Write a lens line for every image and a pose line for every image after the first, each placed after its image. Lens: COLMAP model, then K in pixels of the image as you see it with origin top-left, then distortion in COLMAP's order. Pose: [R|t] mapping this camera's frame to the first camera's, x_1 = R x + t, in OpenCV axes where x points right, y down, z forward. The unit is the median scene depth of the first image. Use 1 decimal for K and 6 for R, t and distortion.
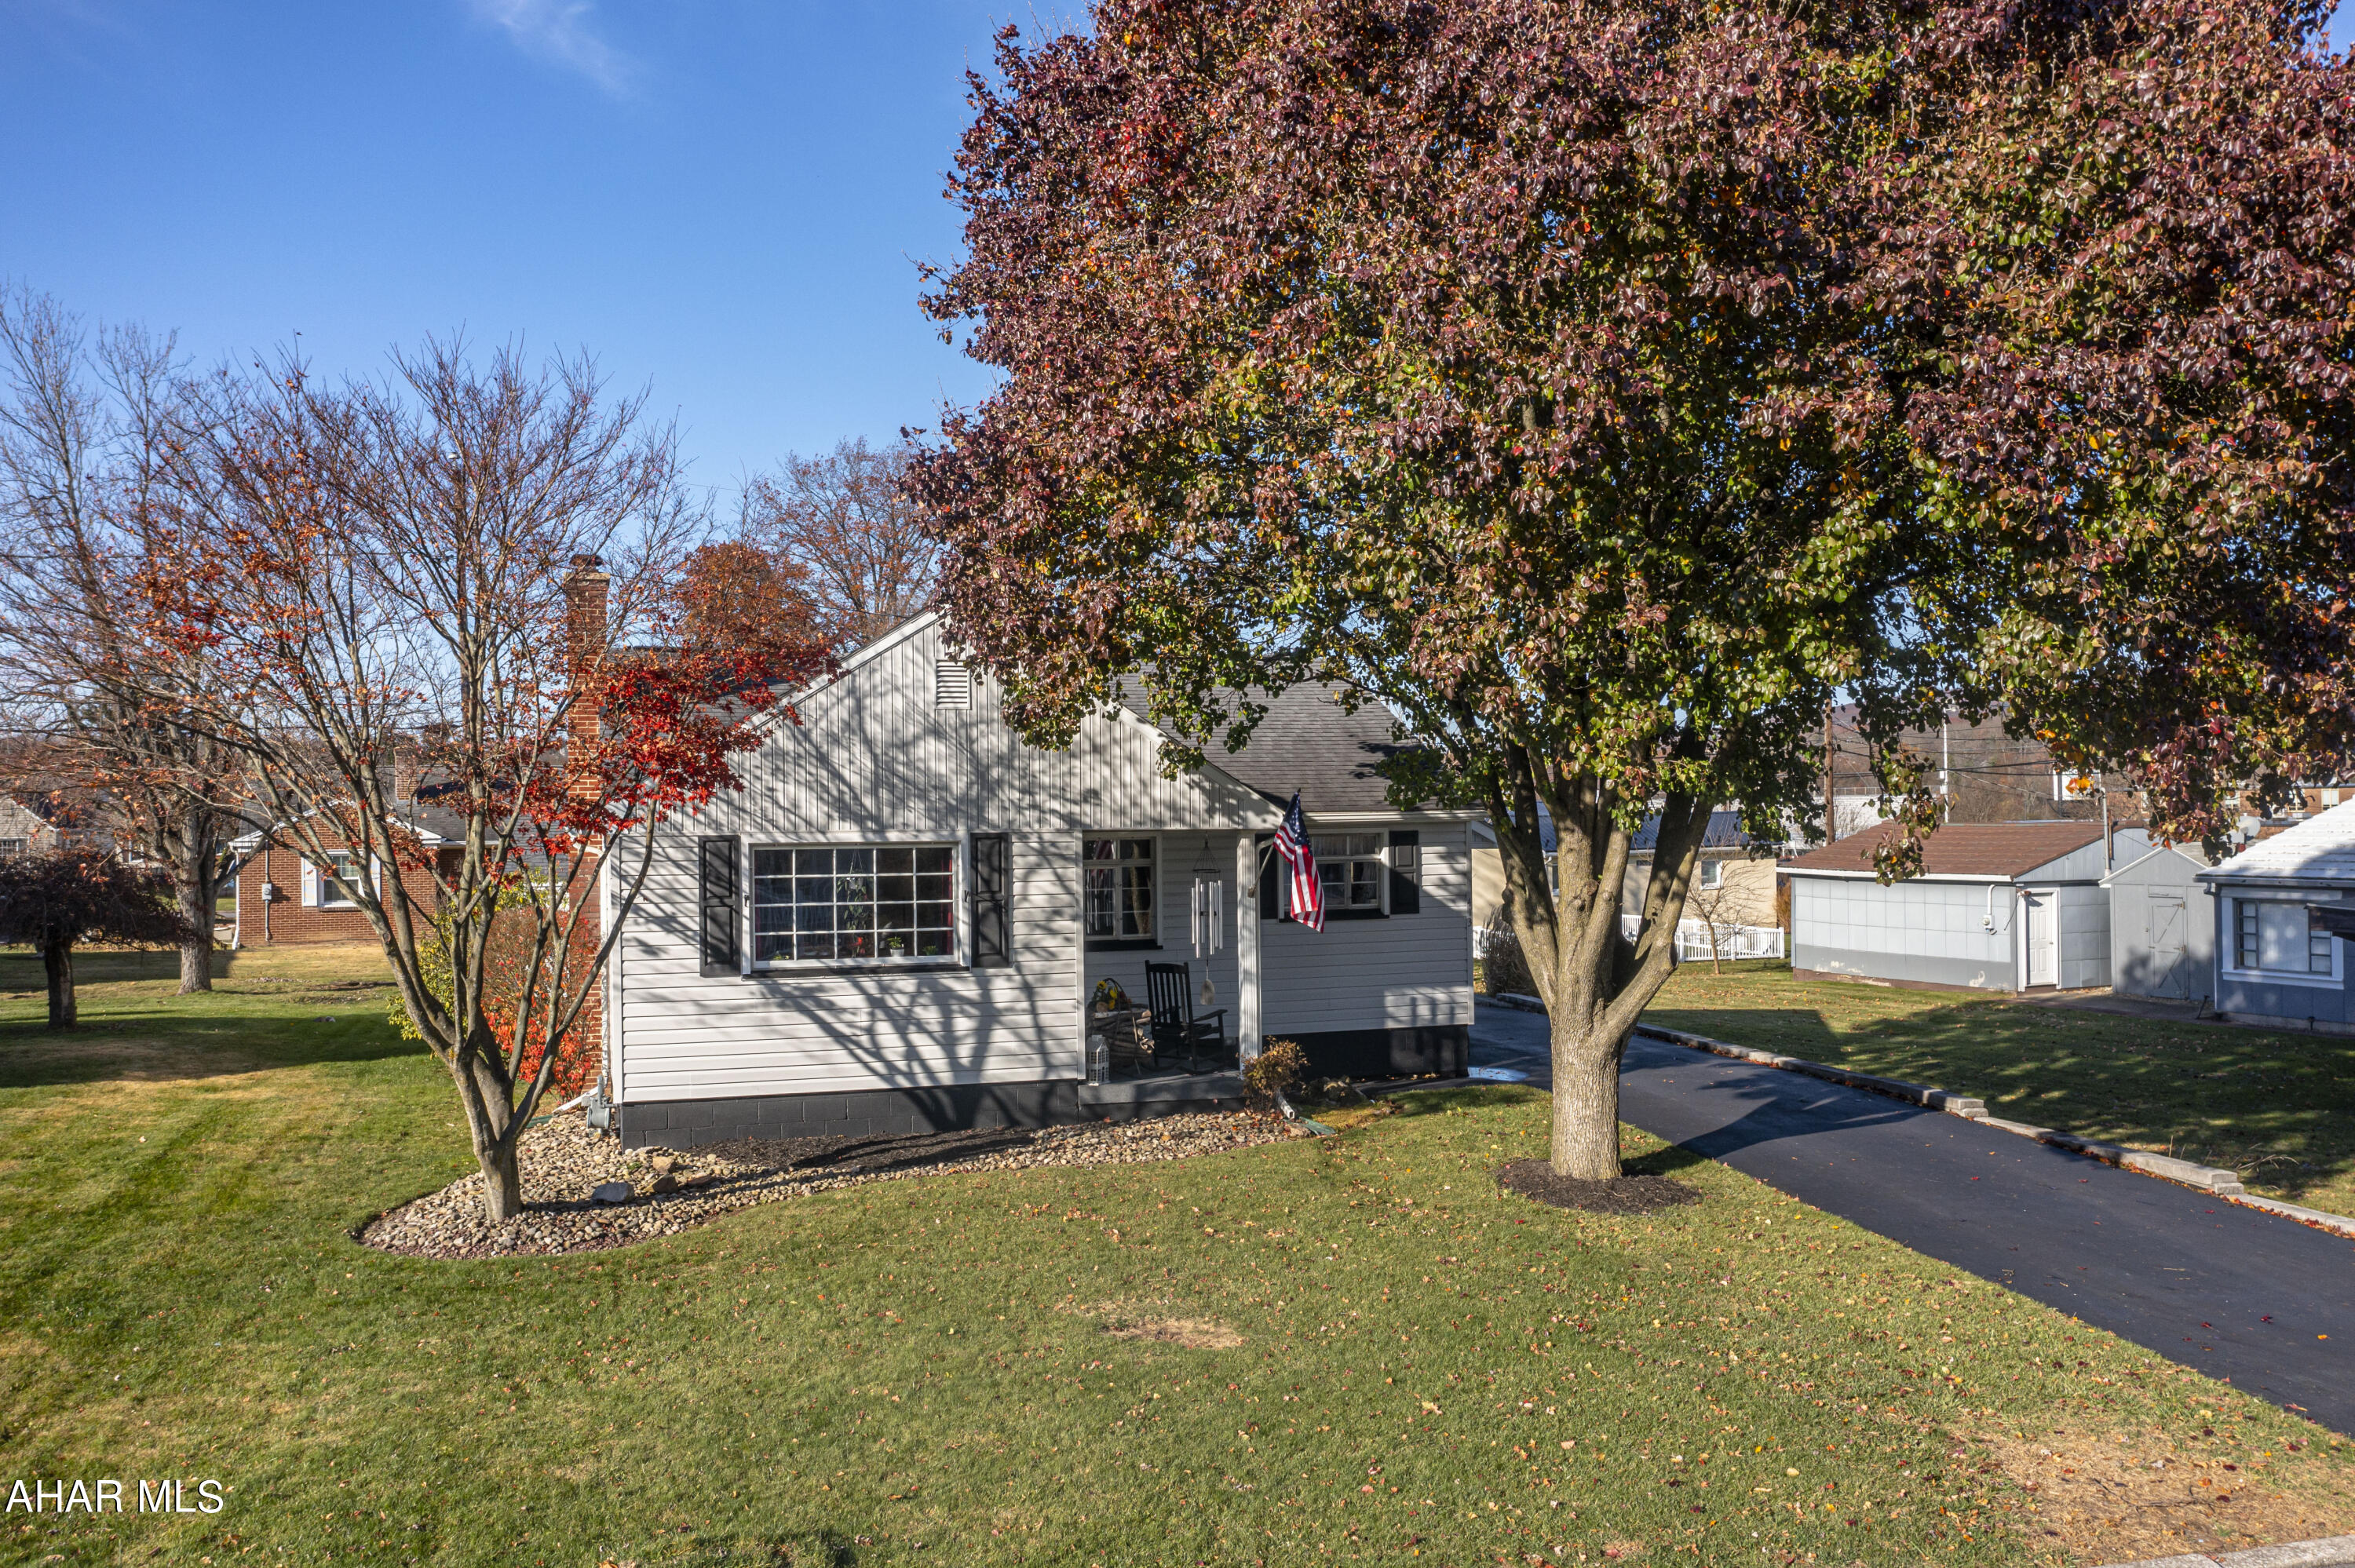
lens RADIAL K [[1849.6, 0, 1177.5], [0, 1849.6, 784.0], [0, 0, 1]] dist [-0.027914, 0.002174]
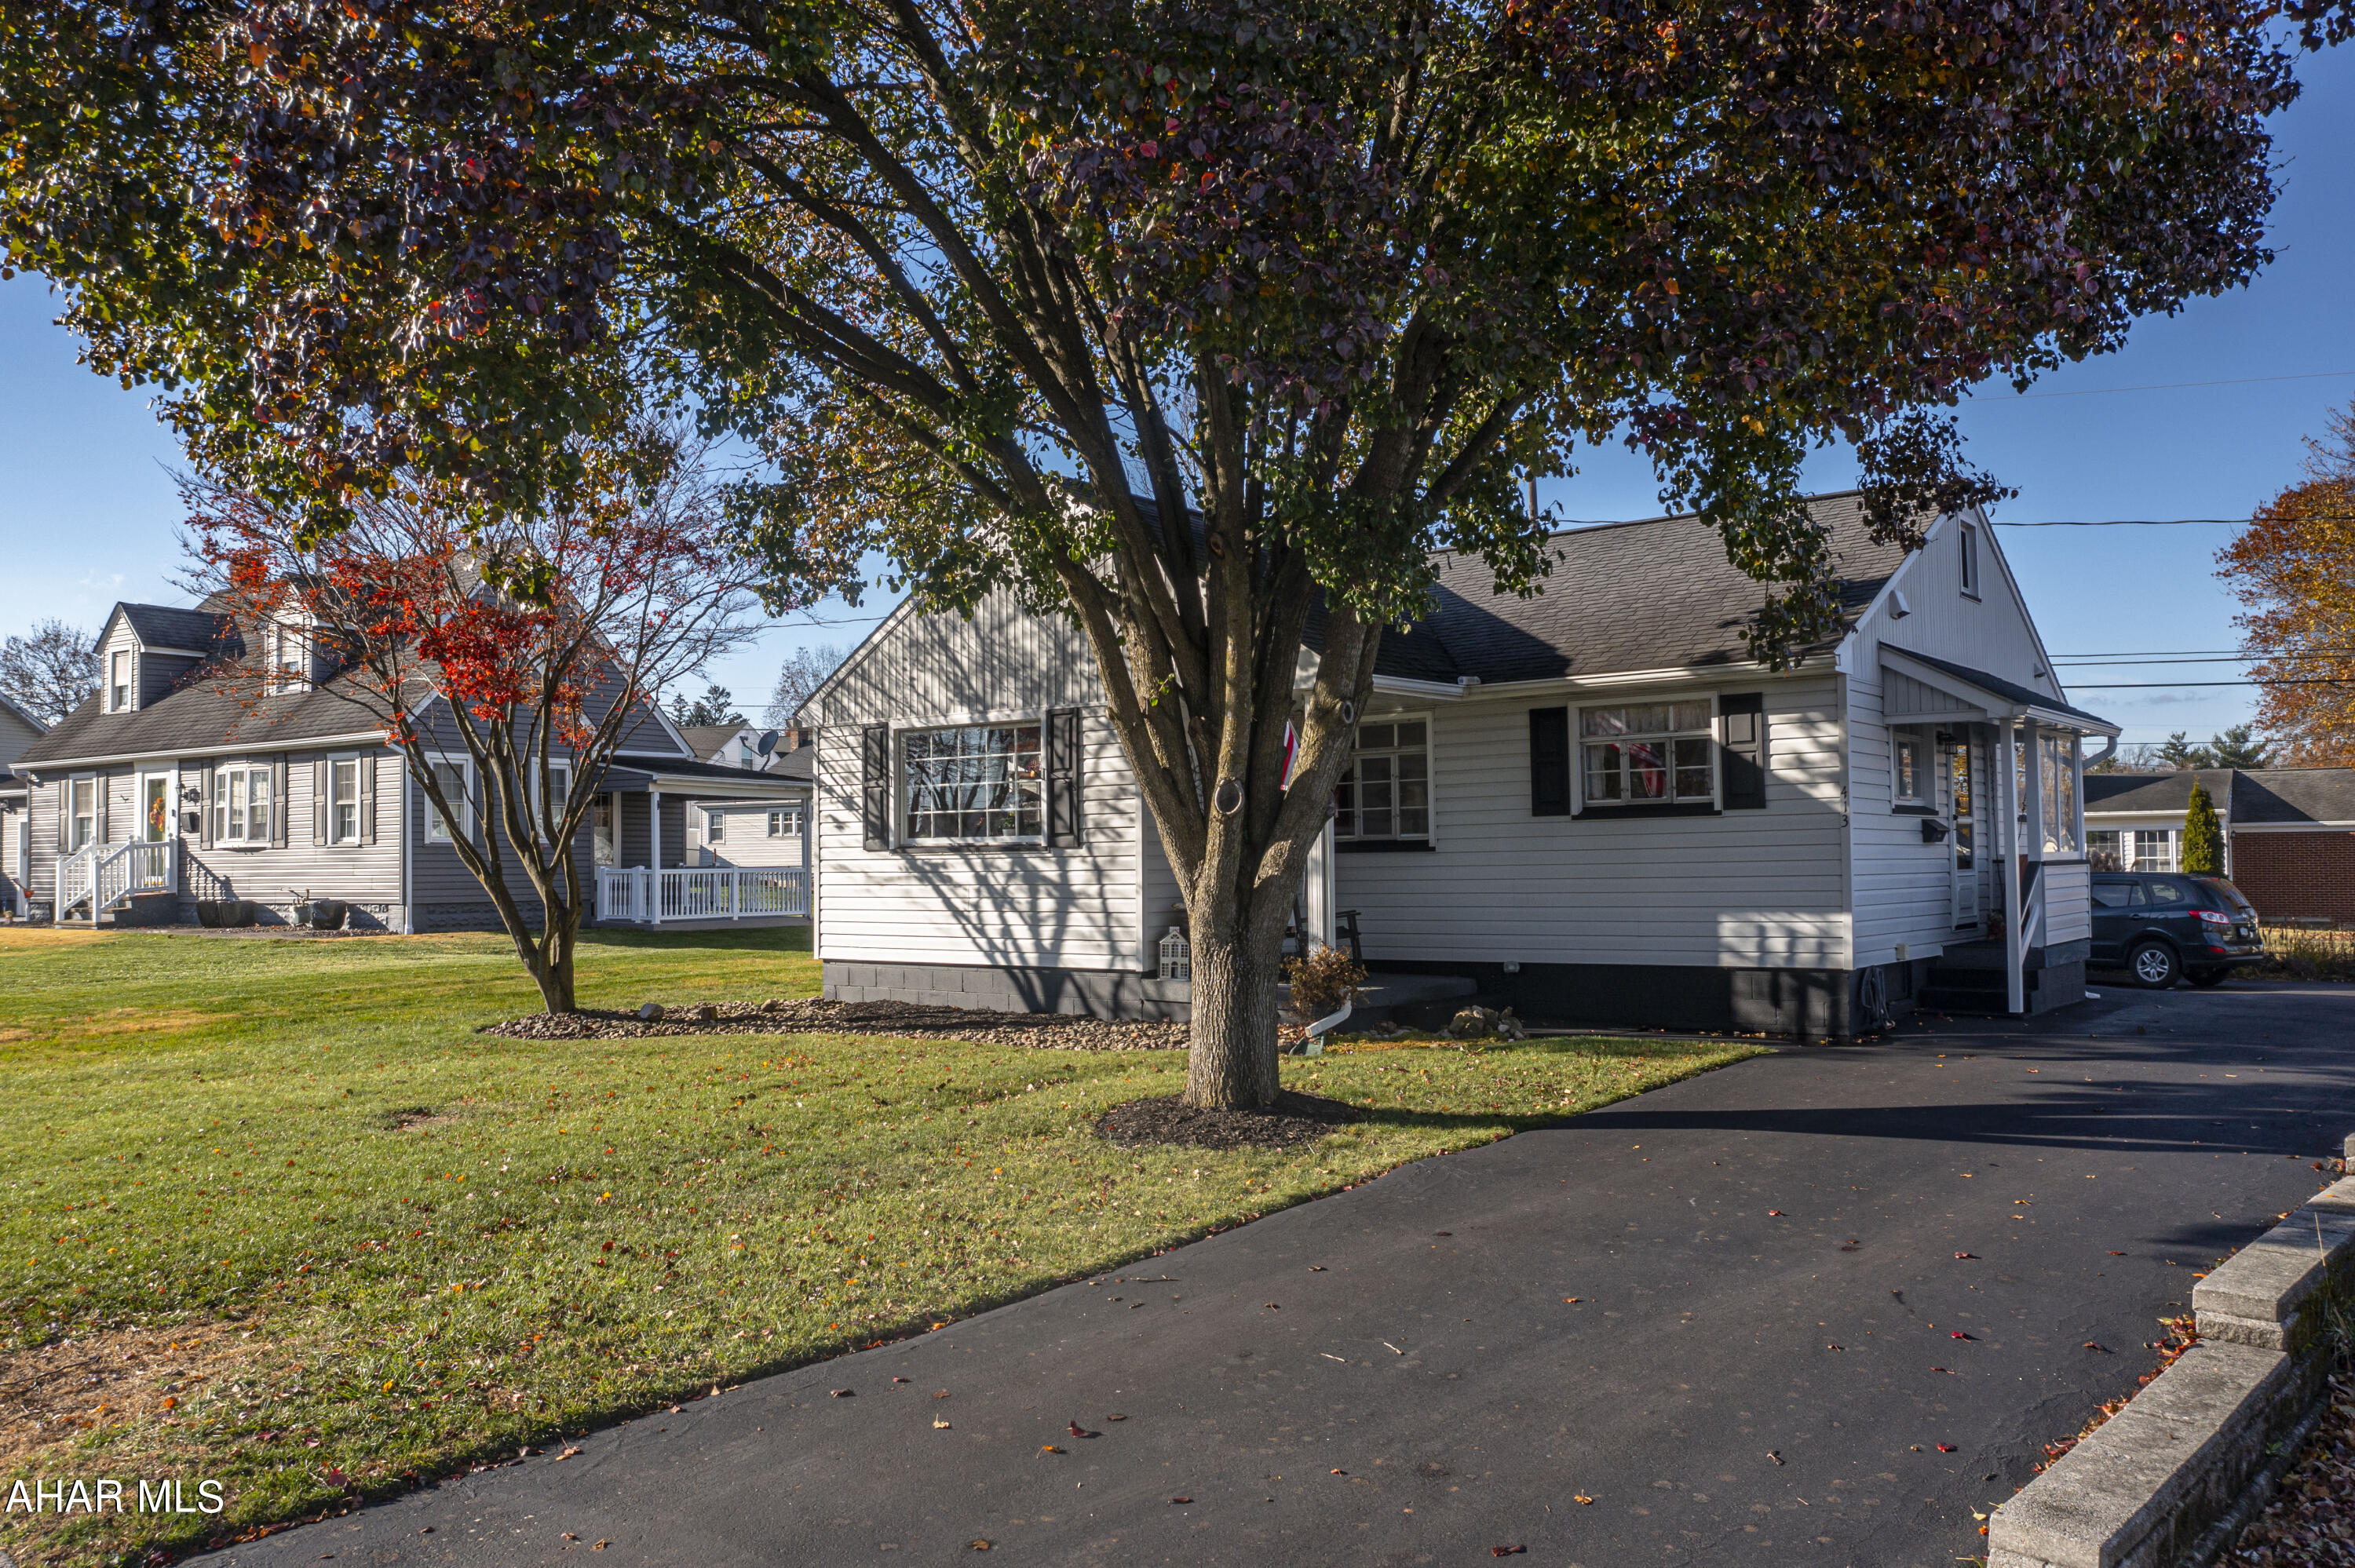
lens RADIAL K [[1849.6, 0, 1177.5], [0, 1849.6, 784.0], [0, 0, 1]] dist [-0.027914, 0.002174]
pose [[0.567797, -0.030191, -0.822615, 0.727537], [0.019781, 0.999539, -0.023030, 0.089664], [0.822931, -0.003196, 0.568132, 0.500943]]
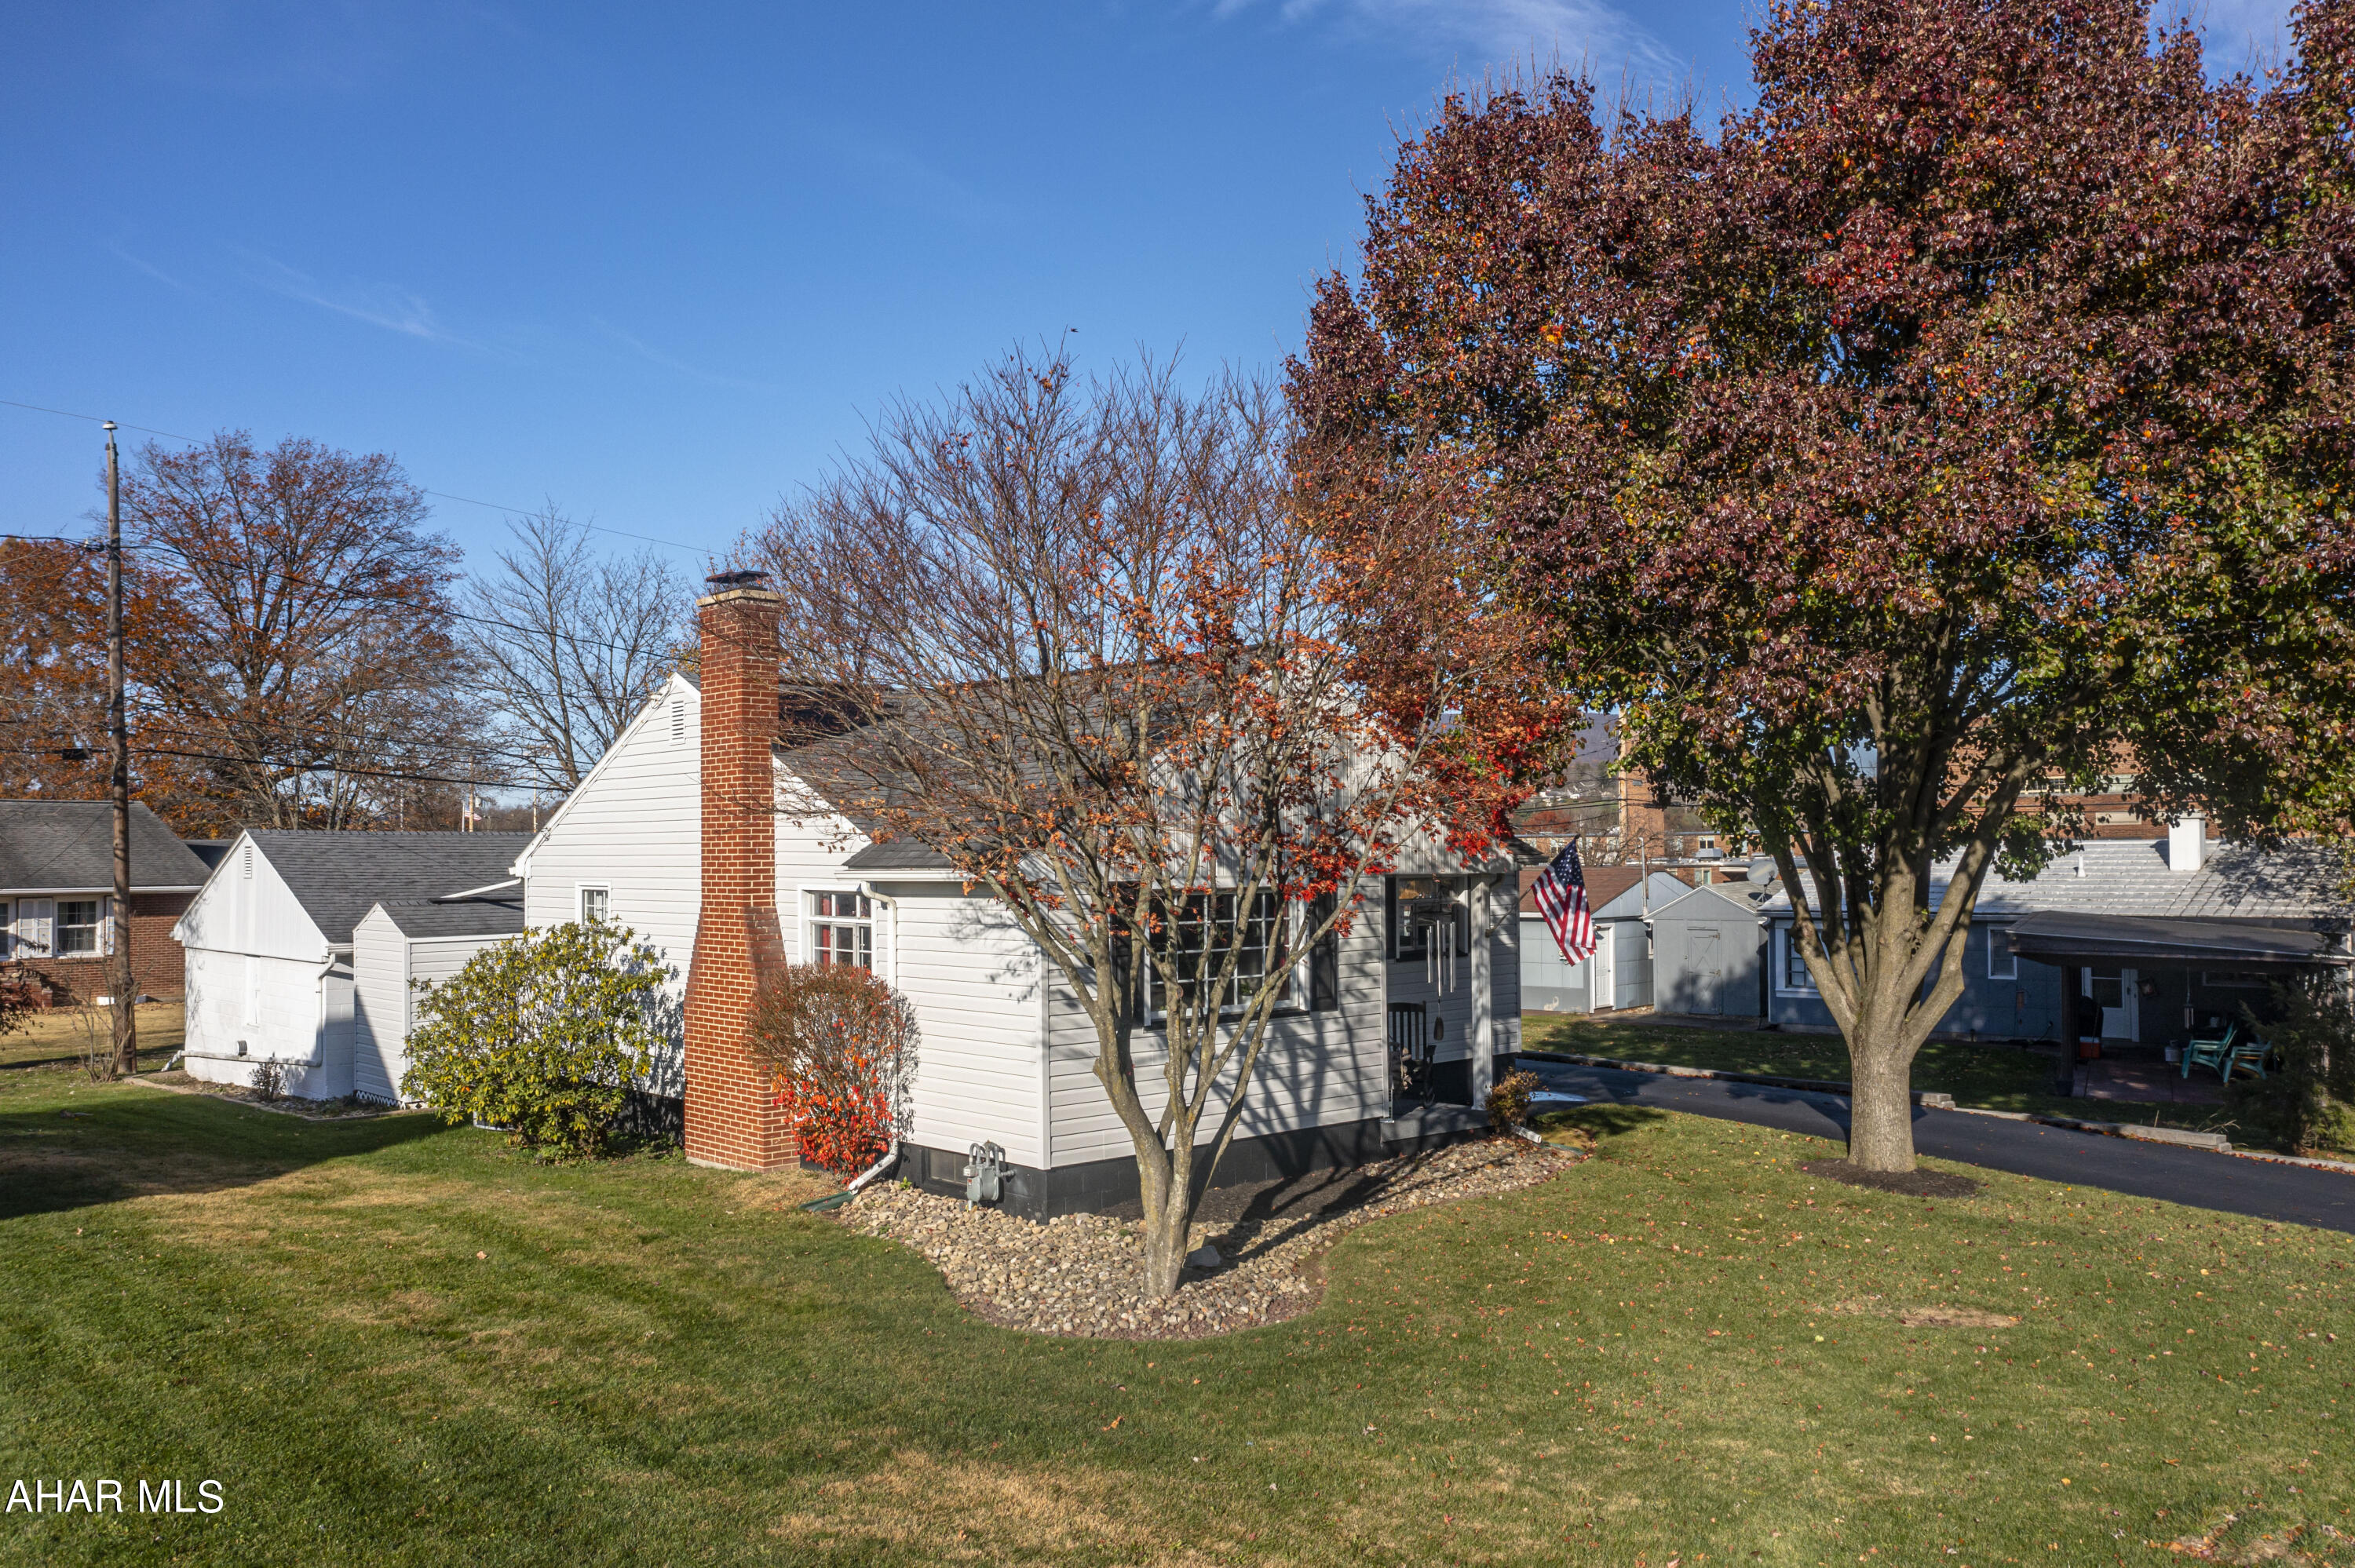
lens RADIAL K [[1849.6, 0, 1177.5], [0, 1849.6, 784.0], [0, 0, 1]] dist [-0.027914, 0.002174]
pose [[0.908406, 0.017946, 0.417703, -0.598726], [-0.007685, 0.999626, -0.026235, 0.002668], [-0.418018, 0.020621, 0.908205, 0.115007]]
